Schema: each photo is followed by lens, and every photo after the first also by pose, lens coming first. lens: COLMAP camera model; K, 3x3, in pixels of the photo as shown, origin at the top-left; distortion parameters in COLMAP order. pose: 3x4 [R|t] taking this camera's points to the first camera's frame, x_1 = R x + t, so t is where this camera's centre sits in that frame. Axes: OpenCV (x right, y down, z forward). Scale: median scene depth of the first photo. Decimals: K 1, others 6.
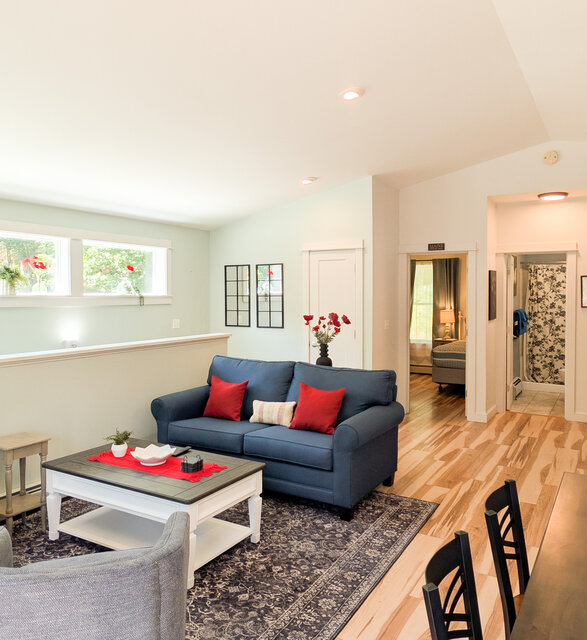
lens RADIAL K [[558.2, 0, 292.5], [0, 558.2, 314.9], [0, 0, 1]] dist [-0.009538, -0.001215]
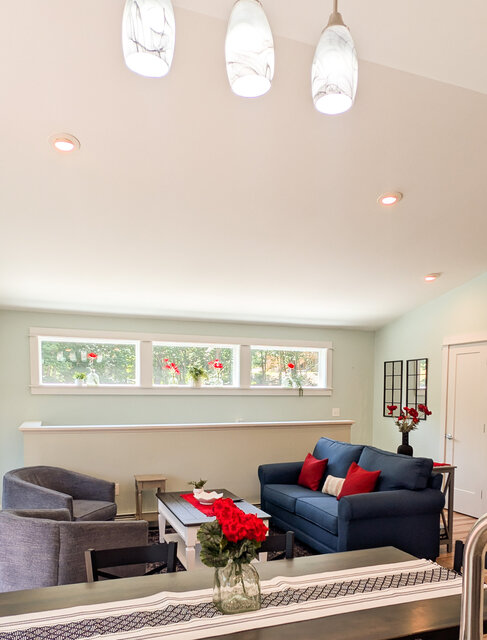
lens RADIAL K [[517.5, 0, 228.6], [0, 517.5, 431.0], [0, 0, 1]] dist [0.018422, 0.002816]
pose [[0.773355, 0.057290, -0.631379, 0.407478], [-0.031855, 0.998162, 0.051553, 0.007659], [0.633172, -0.019757, 0.773759, 0.009758]]
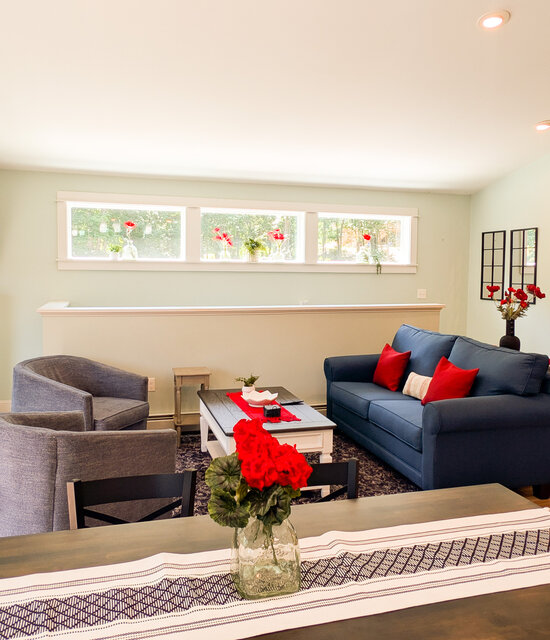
lens RADIAL K [[580.3, 0, 260.1], [0, 580.3, 306.6], [0, 0, 1]] dist [0.020127, 0.009198]
pose [[0.727813, 0.057192, -0.683387, 0.369559], [-0.038504, 0.998352, 0.042543, 0.007735], [0.684694, -0.004650, 0.728816, 0.087488]]
